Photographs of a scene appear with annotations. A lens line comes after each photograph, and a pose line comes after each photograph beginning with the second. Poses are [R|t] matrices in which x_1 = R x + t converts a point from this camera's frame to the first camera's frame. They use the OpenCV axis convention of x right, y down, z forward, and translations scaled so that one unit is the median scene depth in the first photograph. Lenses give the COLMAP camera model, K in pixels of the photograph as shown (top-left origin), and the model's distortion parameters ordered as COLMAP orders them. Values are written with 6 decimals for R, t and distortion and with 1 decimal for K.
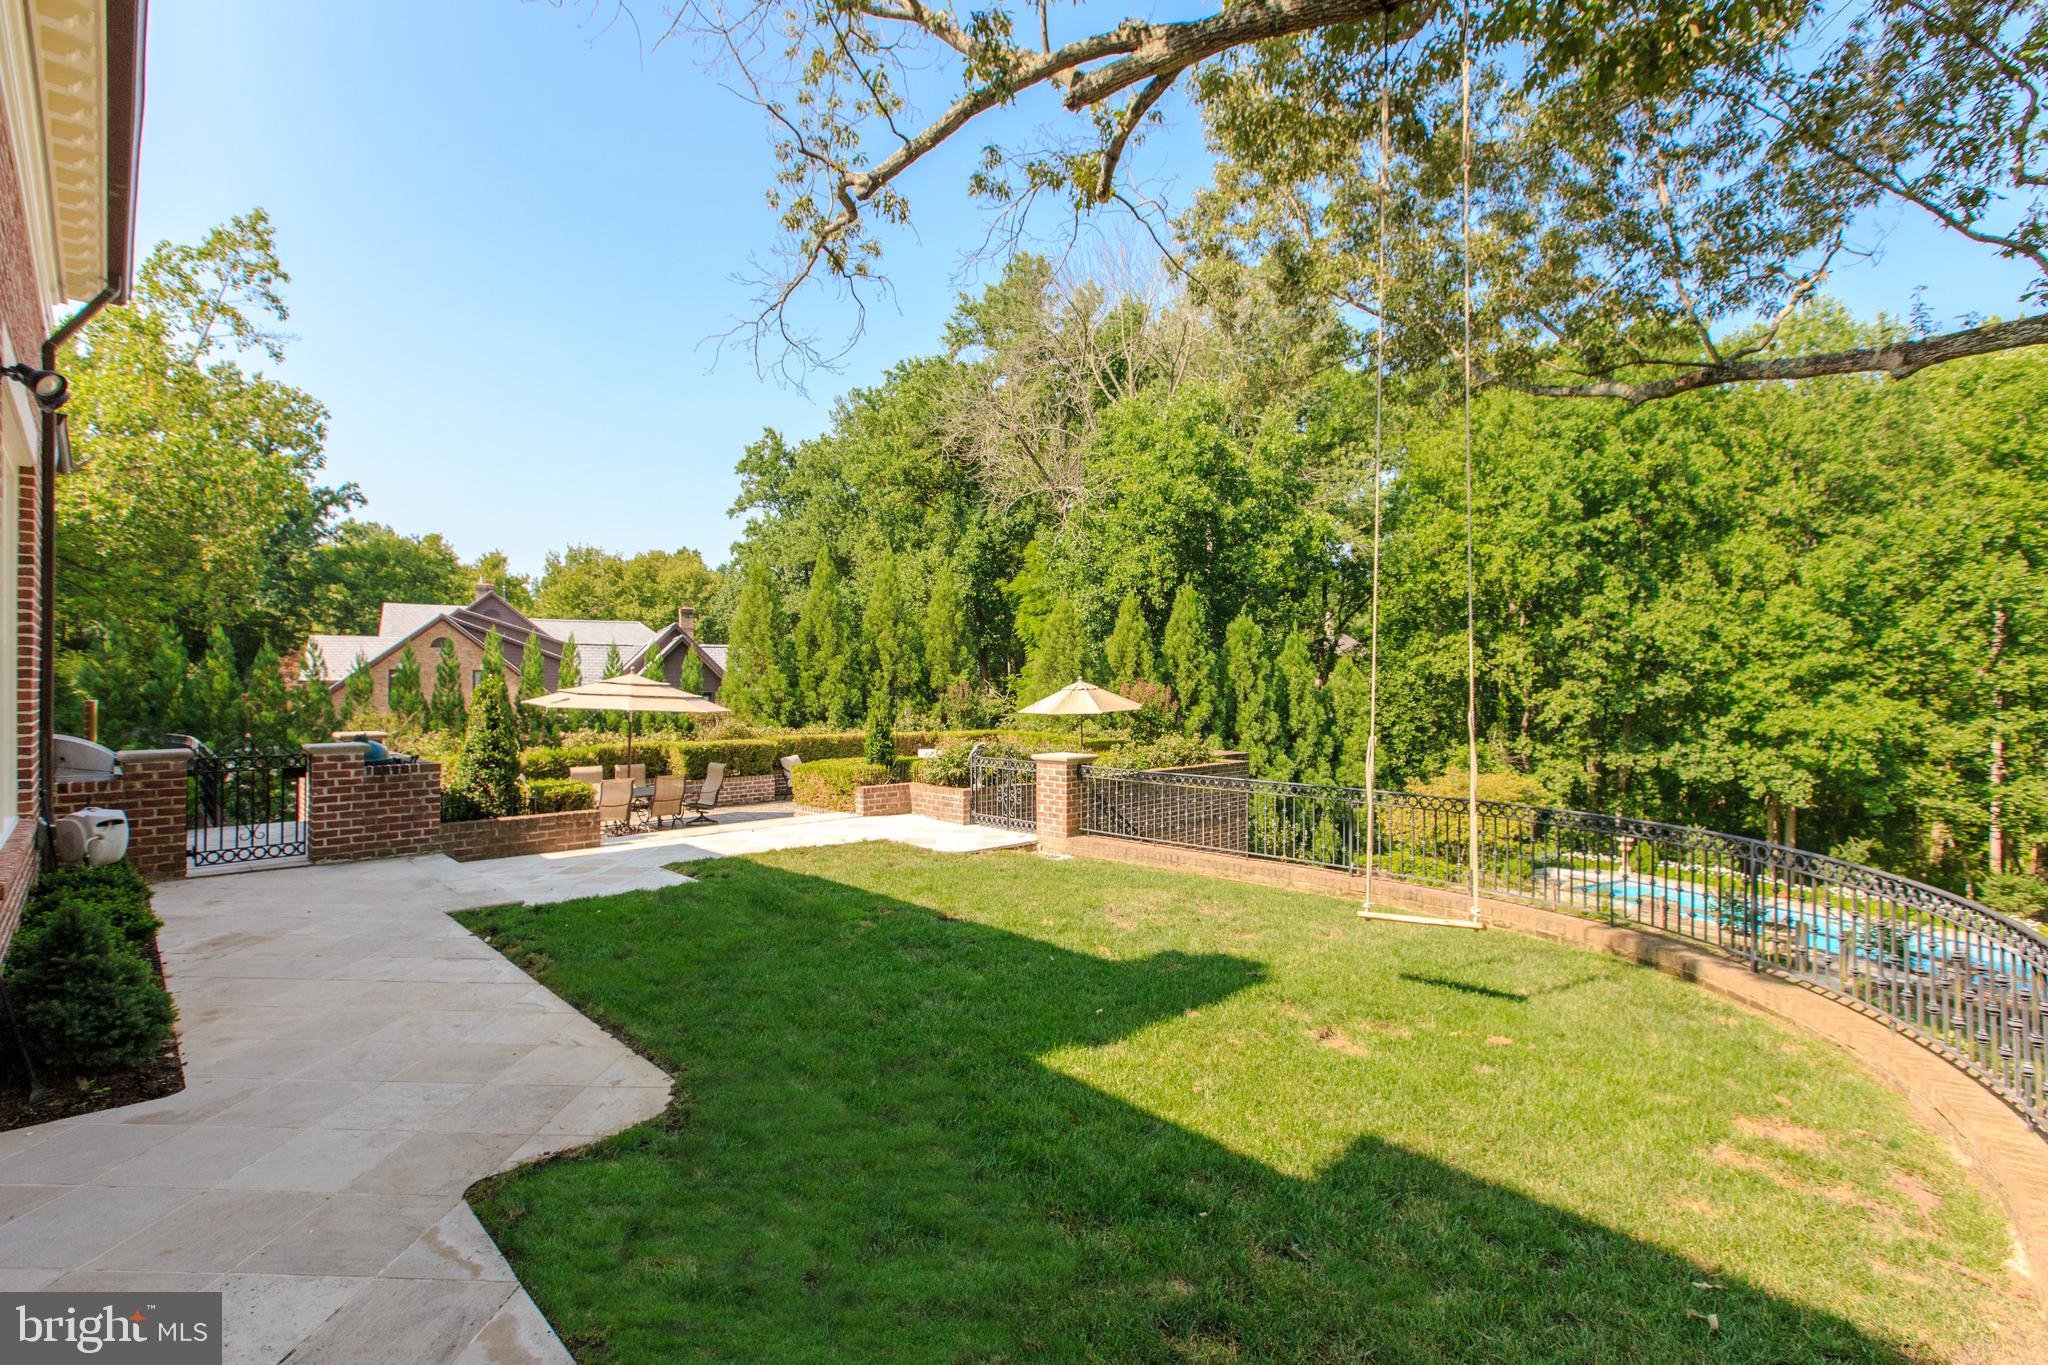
lens RADIAL K [[908.5, 0, 1026.0], [0, 908.5, 679.4], [0, 0, 1]] dist [0.004764, -0.000870]
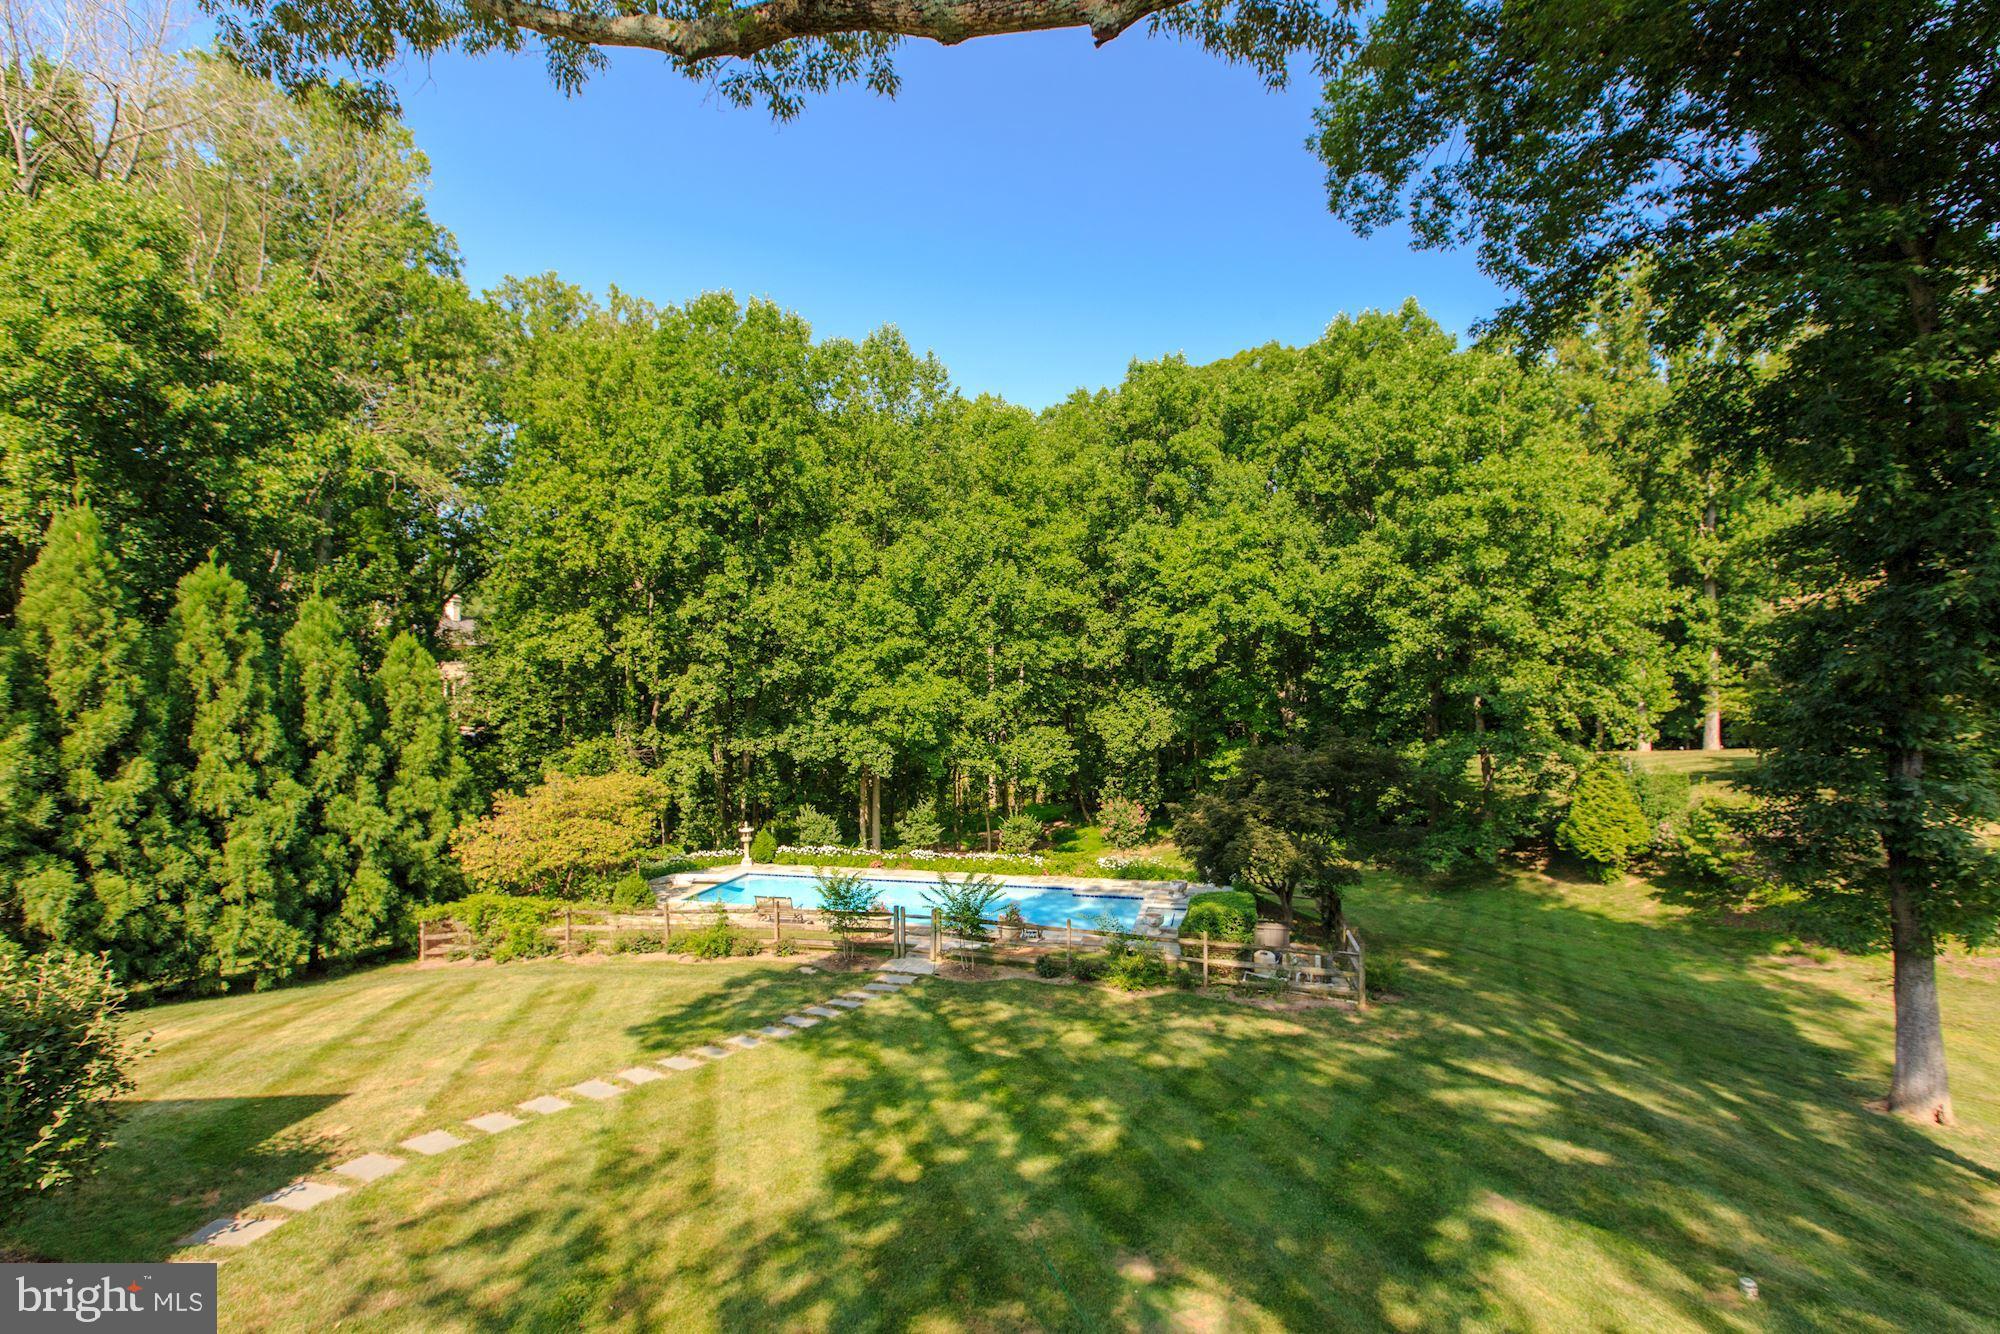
lens RADIAL K [[887.2, 0, 1002.4], [0, 887.2, 667.4], [0, 0, 1]] dist [0.004764, -0.000870]
pose [[0.658687, -0.010339, 0.752346, 0.130190], [0.015041, 0.999887, 0.000572, 0.008720], [-0.752267, 0.010939, 0.658768, 0.174584]]
